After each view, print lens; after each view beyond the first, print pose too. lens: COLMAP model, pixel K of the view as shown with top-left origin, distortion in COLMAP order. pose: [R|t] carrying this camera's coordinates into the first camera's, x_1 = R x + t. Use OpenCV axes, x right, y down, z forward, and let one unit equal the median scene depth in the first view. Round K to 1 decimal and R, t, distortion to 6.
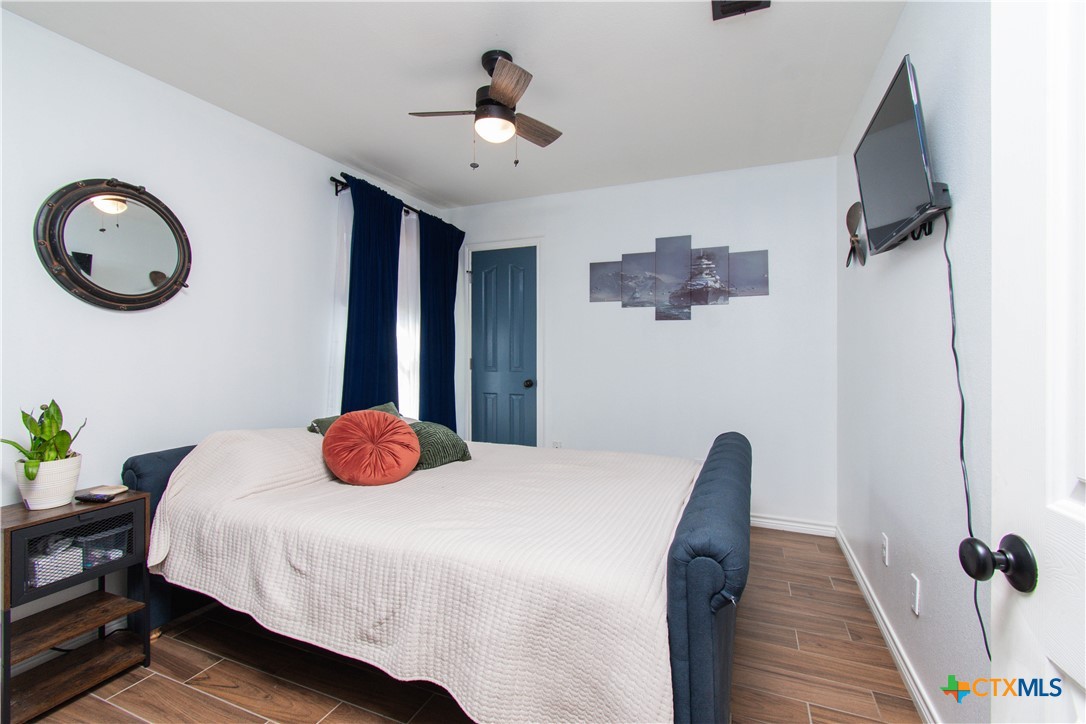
lens RADIAL K [[481.8, 0, 535.3], [0, 481.8, 351.4], [0, 0, 1]] dist [0.001808, 0.000046]
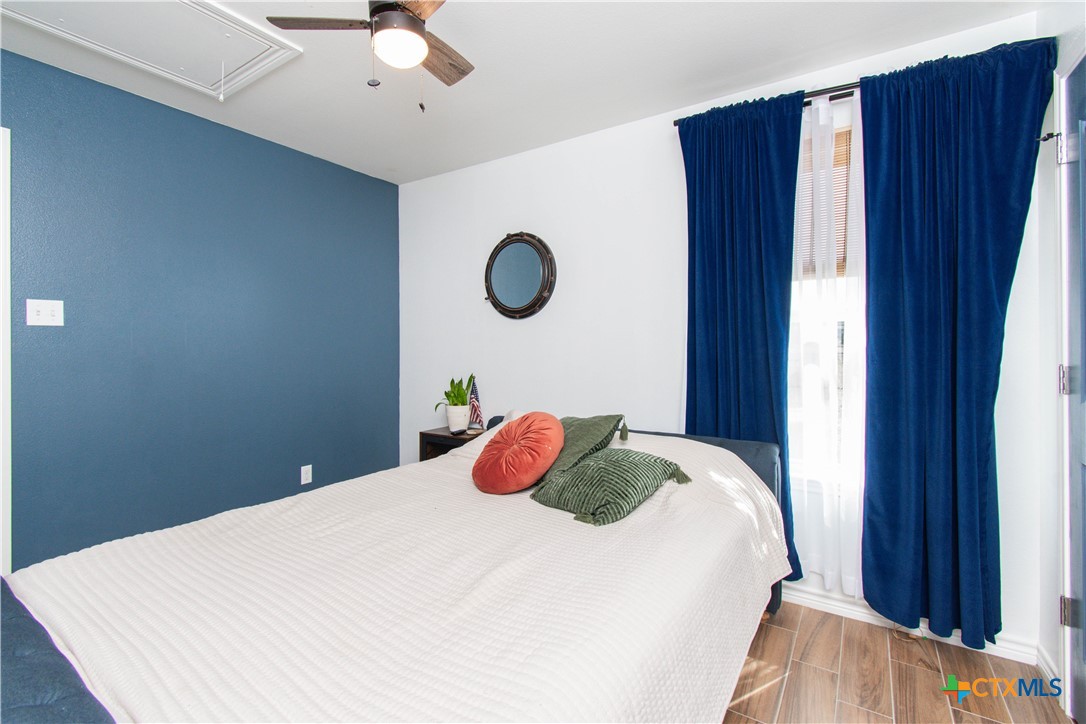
lens RADIAL K [[481.8, 0, 535.3], [0, 481.8, 351.4], [0, 0, 1]] dist [0.001808, 0.000046]
pose [[-0.168817, 0.006971, -0.985623, 0.407955], [-0.005996, 0.999949, 0.008100, 0.002235], [0.985629, 0.007277, -0.168766, 0.882839]]
